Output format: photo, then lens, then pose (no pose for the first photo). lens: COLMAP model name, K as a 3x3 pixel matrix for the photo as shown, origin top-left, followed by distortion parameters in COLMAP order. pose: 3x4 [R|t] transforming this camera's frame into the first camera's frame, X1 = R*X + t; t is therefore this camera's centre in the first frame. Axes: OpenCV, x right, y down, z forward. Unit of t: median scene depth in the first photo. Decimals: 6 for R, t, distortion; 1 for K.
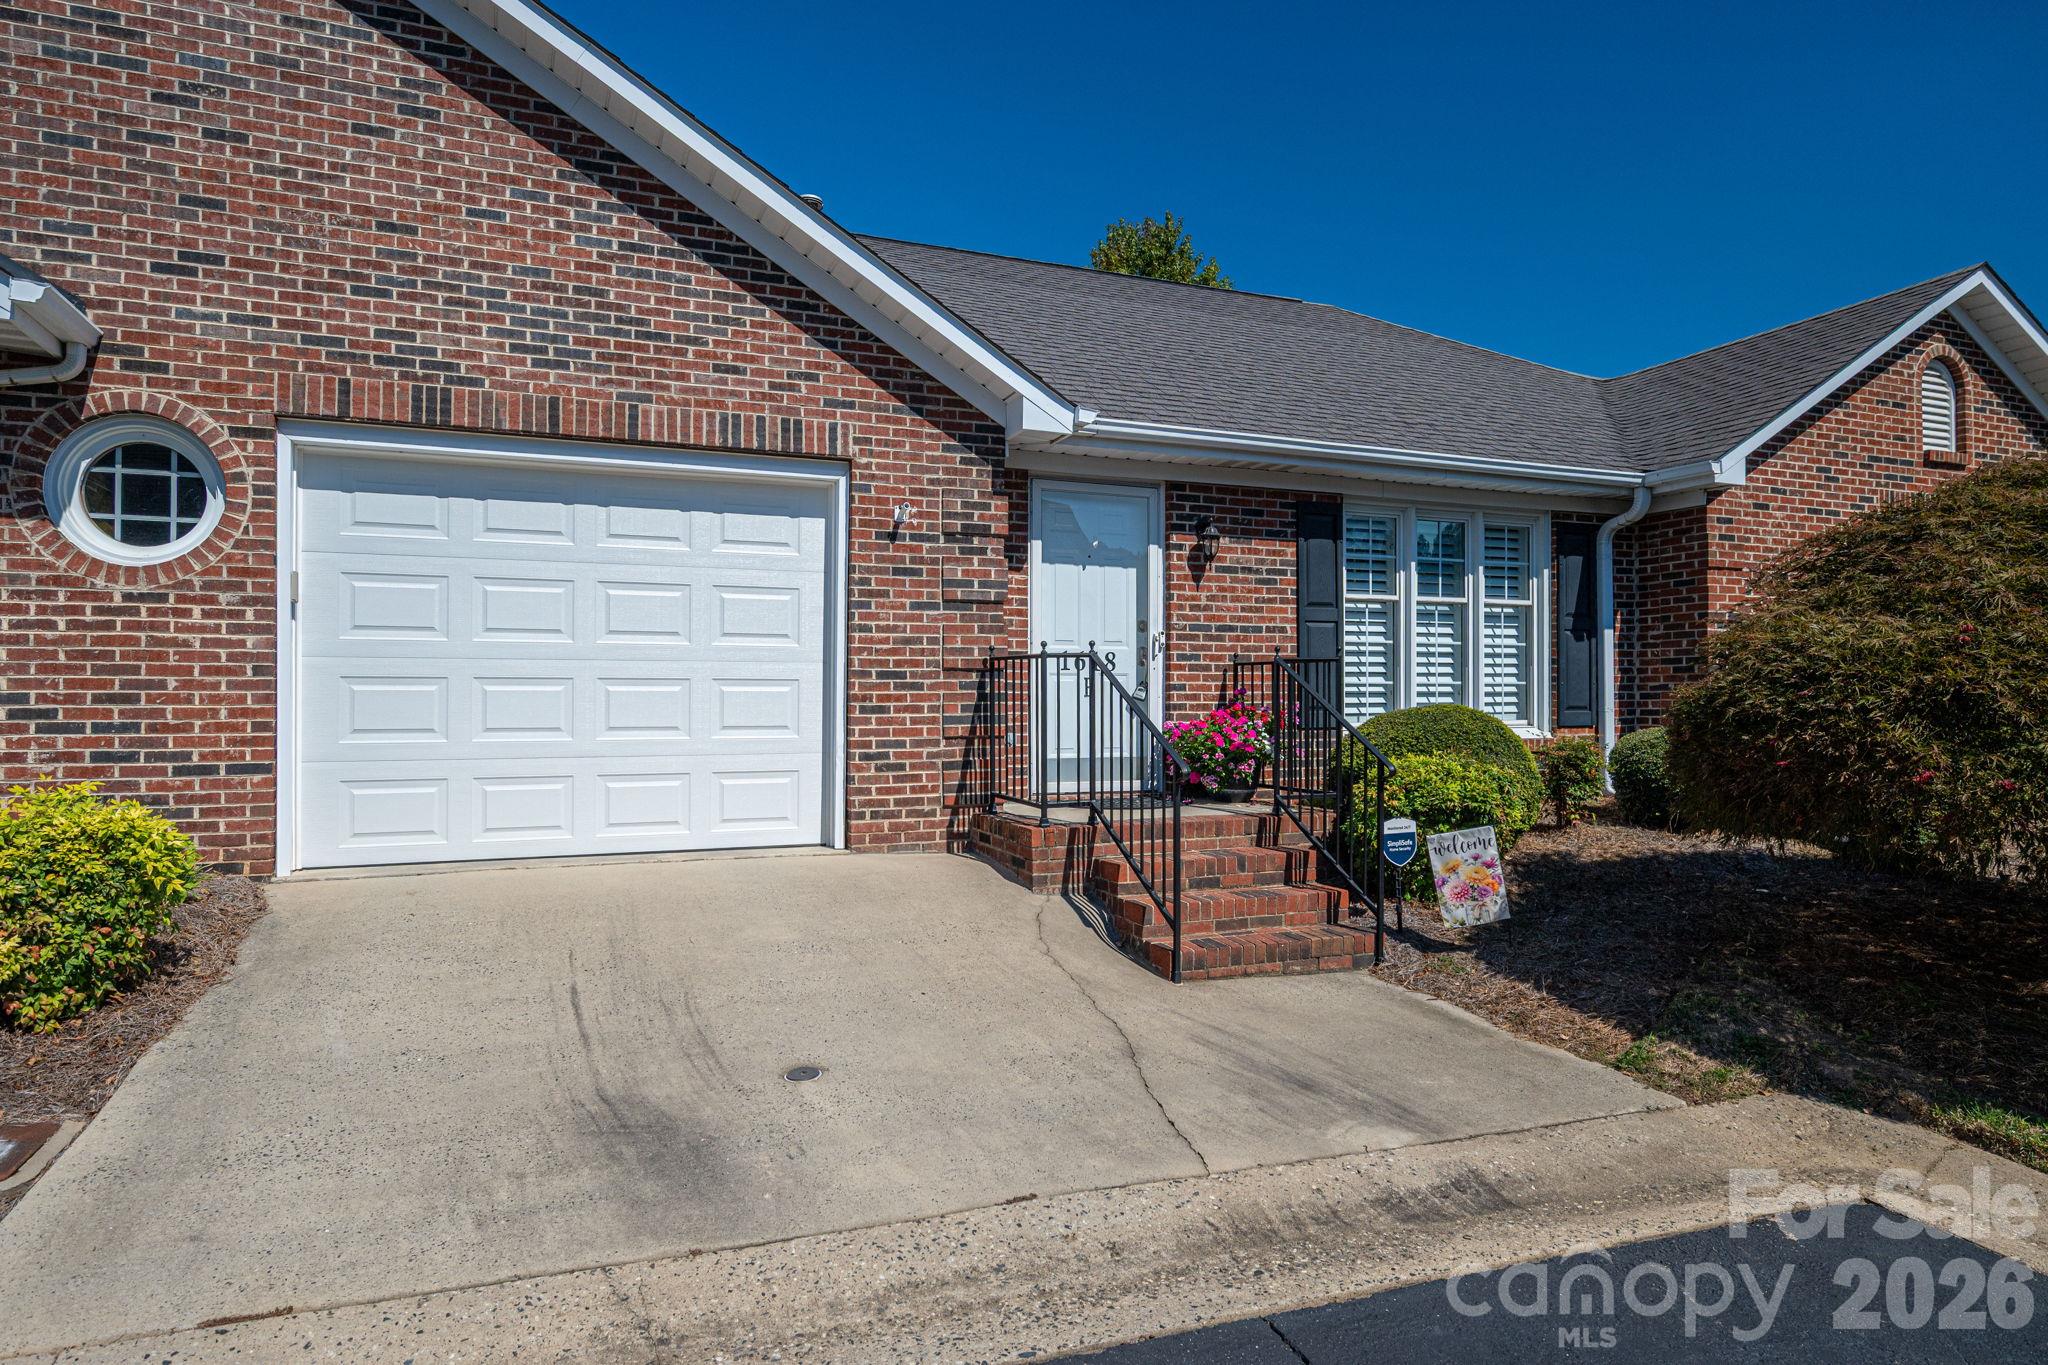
lens RADIAL K [[1140.9, 0, 1024.0], [0, 1140.9, 682.5], [0, 0, 1]] dist [0.001061, 0.000514]
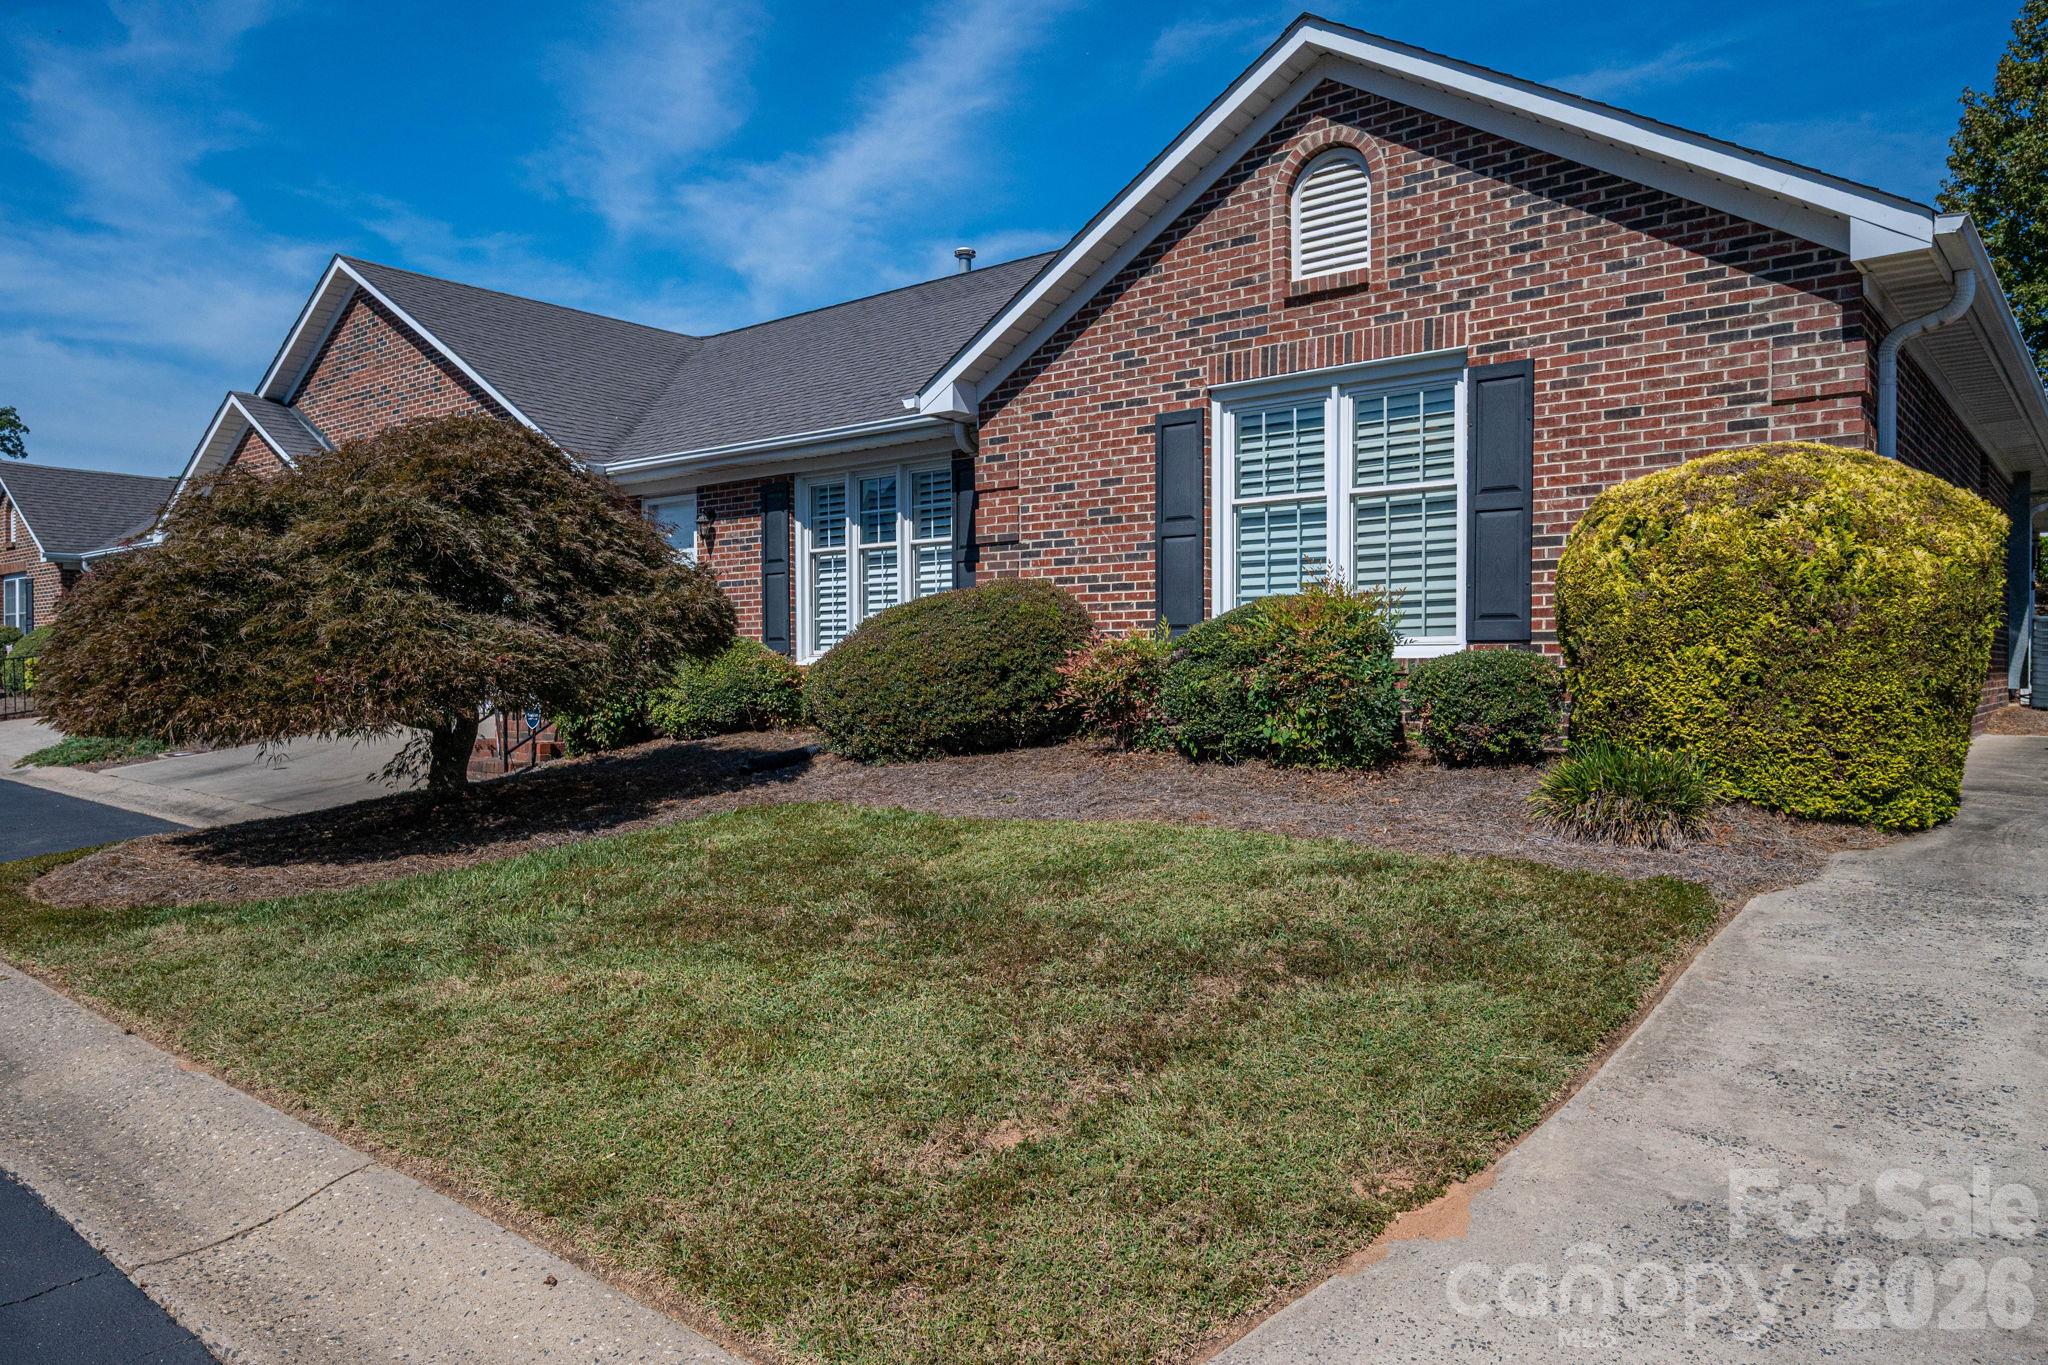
lens RADIAL K [[1471.3, 0, 1024.0], [0, 1471.3, 682.5], [0, 0, 1]] dist [-0.001093, 0.000668]
pose [[0.451063, 0.004226, -0.892482, 2.004292], [0.007231, 0.999939, 0.008389, 0.062972], [0.892463, -0.010238, 0.451005, 0.513808]]
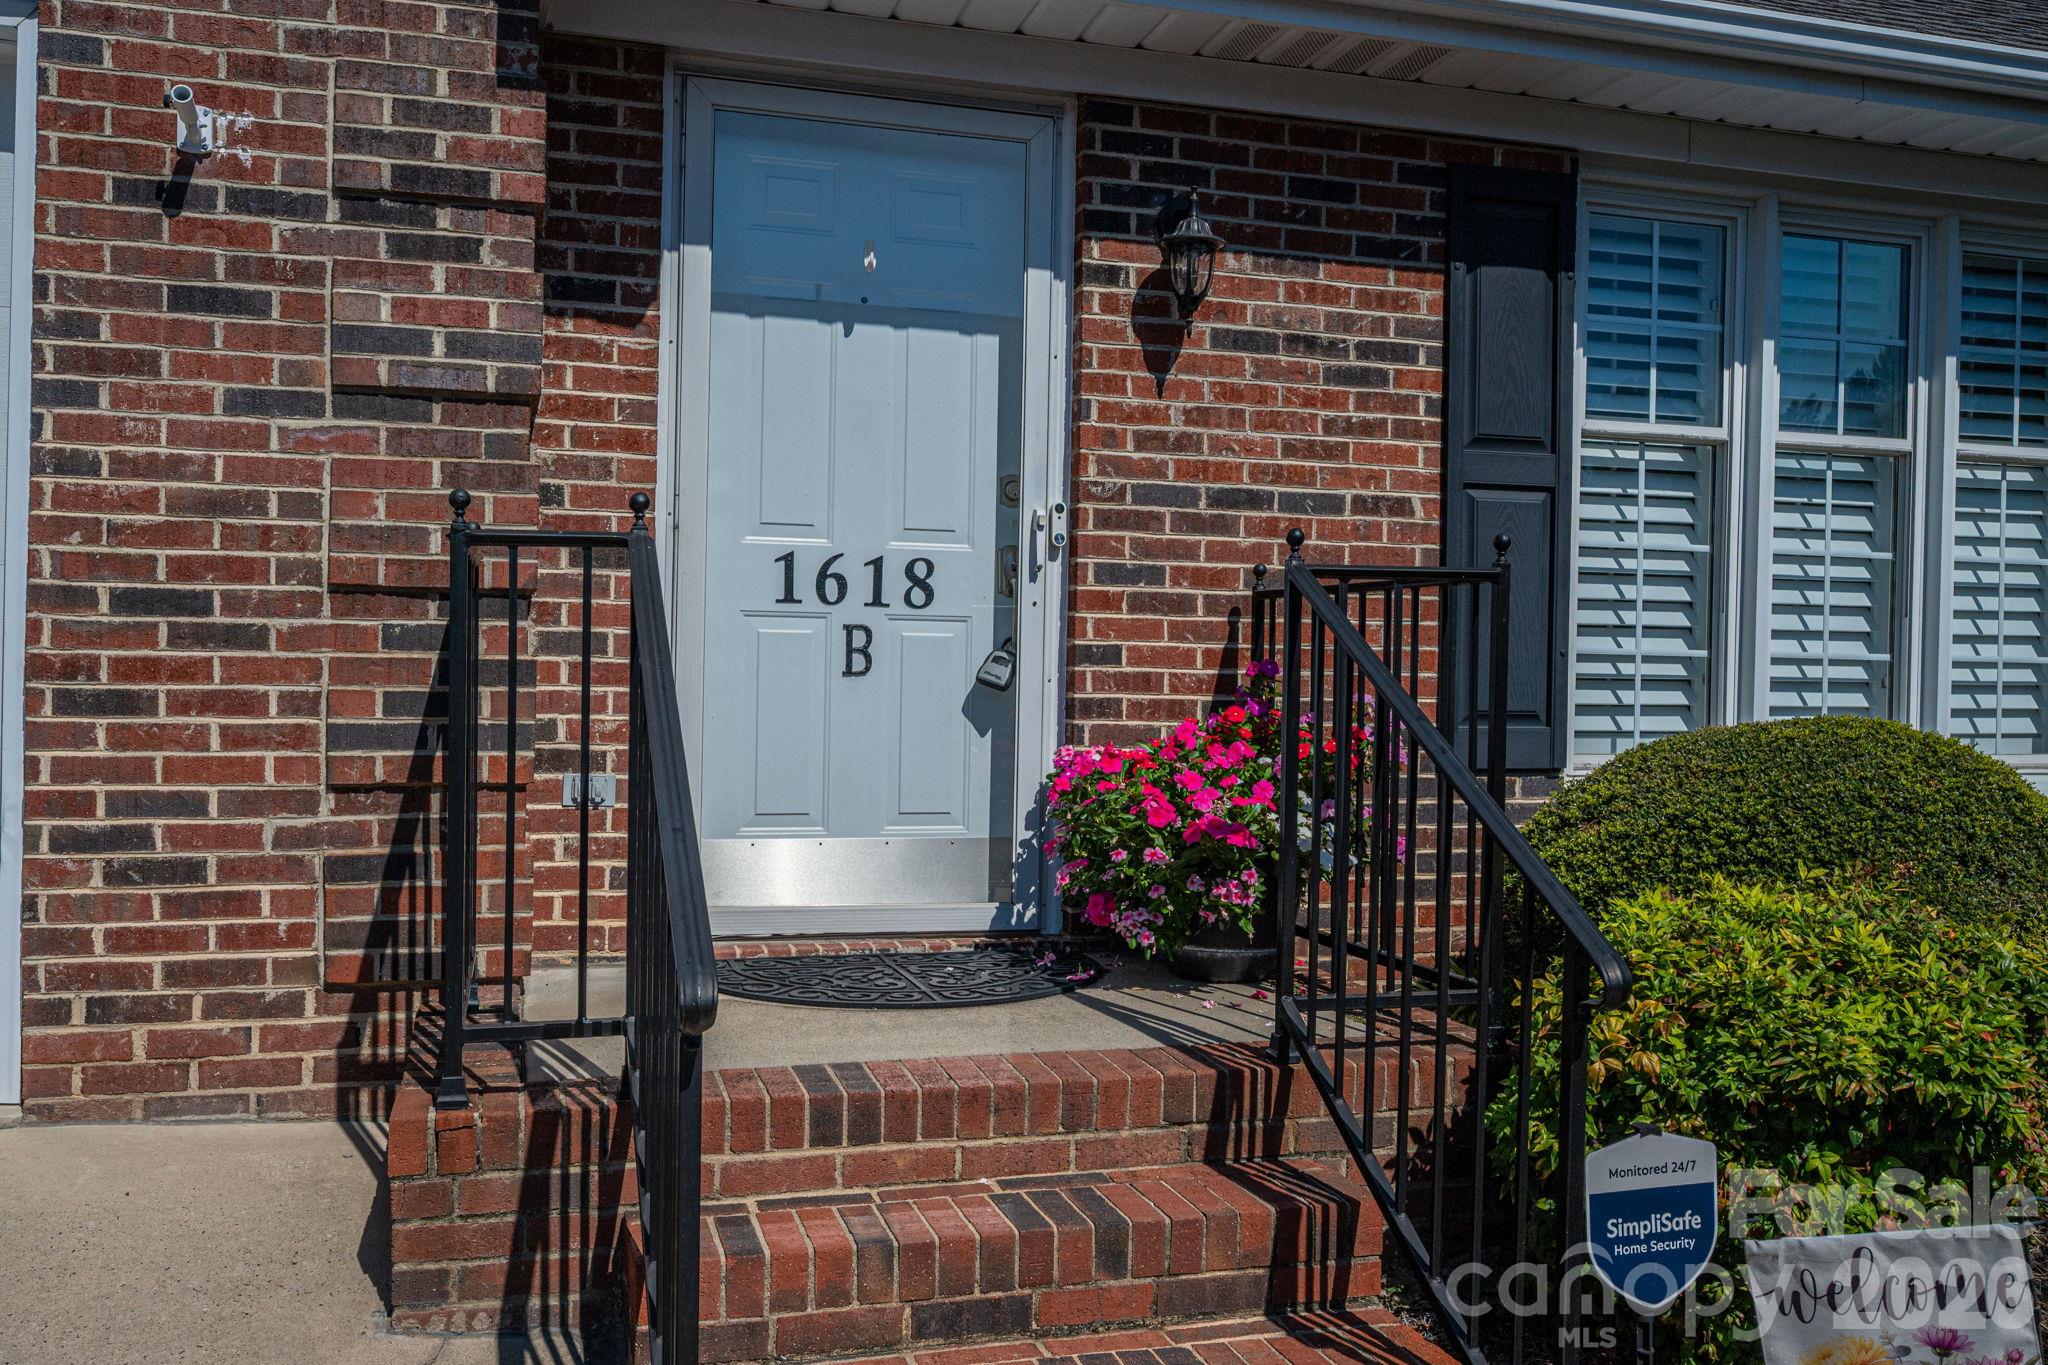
lens RADIAL K [[1751.6, 0, 1024.0], [0, 1751.6, 682.5], [0, 0, 1]] dist [-0.002305, 0.009964]
pose [[0.995839, 0.018853, -0.089162, 0.161593], [-0.017113, 0.999649, 0.020241, 0.002057], [0.089513, -0.018631, 0.995811, 0.429532]]
